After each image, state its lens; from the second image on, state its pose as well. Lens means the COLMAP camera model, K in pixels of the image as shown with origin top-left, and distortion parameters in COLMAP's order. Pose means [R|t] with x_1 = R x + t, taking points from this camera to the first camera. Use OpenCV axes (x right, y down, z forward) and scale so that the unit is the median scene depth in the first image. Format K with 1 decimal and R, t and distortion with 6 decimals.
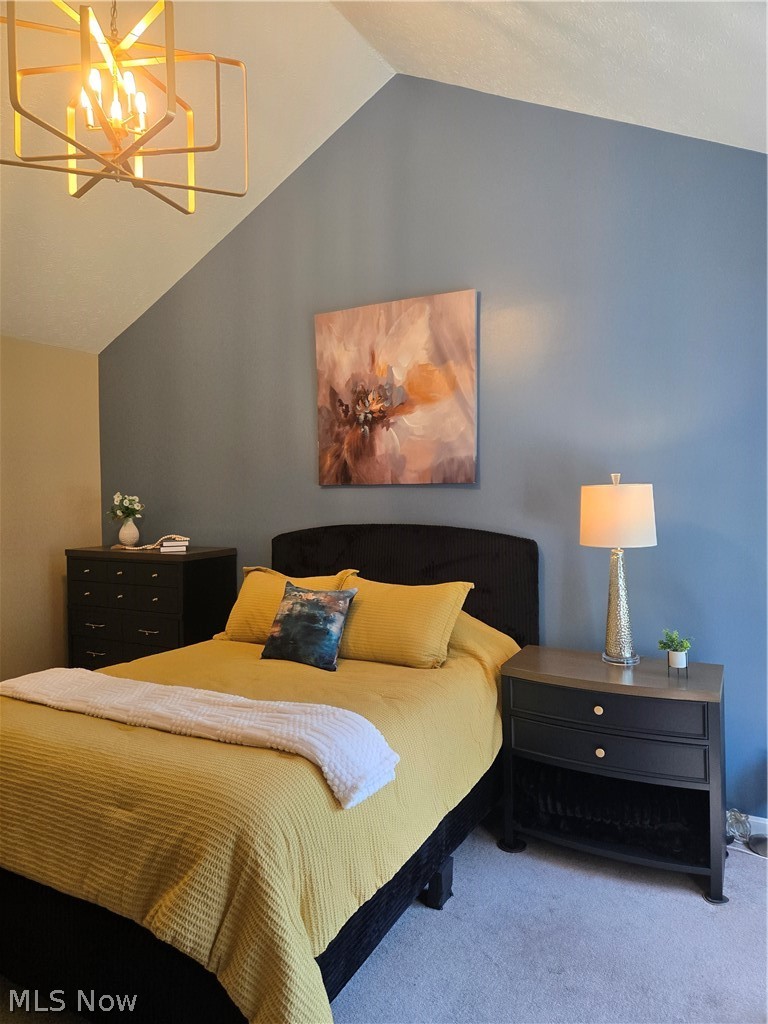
lens RADIAL K [[683.5, 0, 390.3], [0, 683.5, 506.7], [0, 0, 1]] dist [0.043071, -0.014362]
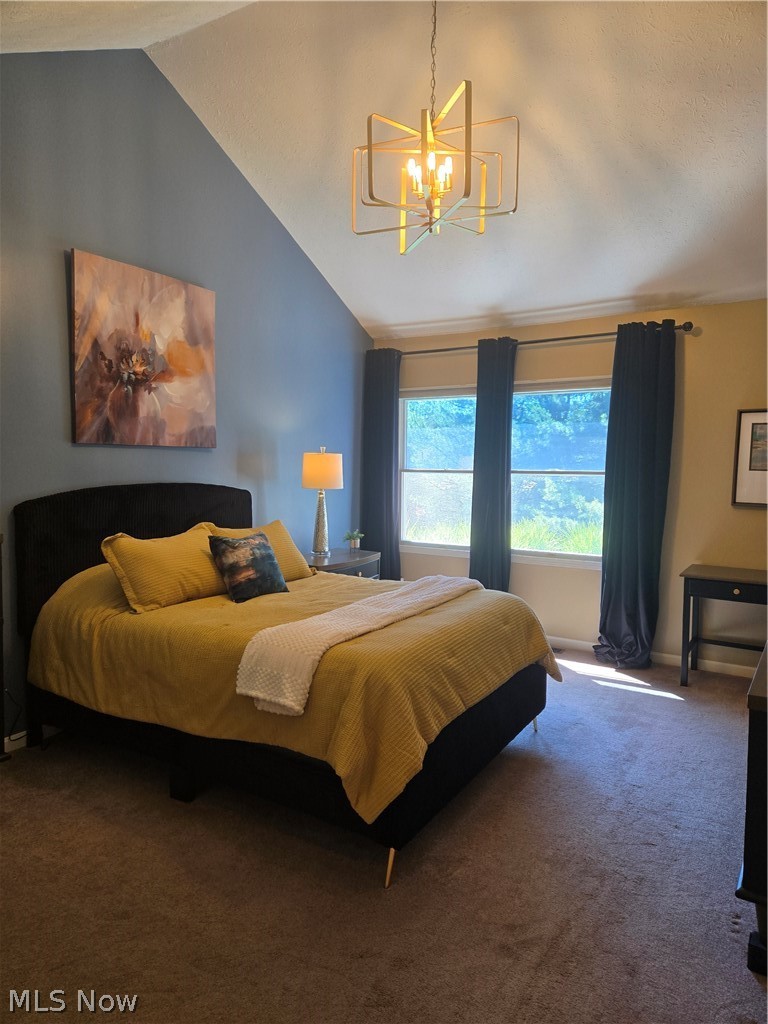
lens RADIAL K [[683.5, 0, 389.6], [0, 683.5, 515.3], [0, 0, 1]] dist [0.043071, -0.014362]
pose [[0.020650, -0.066831, 0.997551, -1.058461], [0.015714, 0.997662, 0.066513, 0.009826], [-0.999663, 0.014302, 0.021652, 0.608989]]
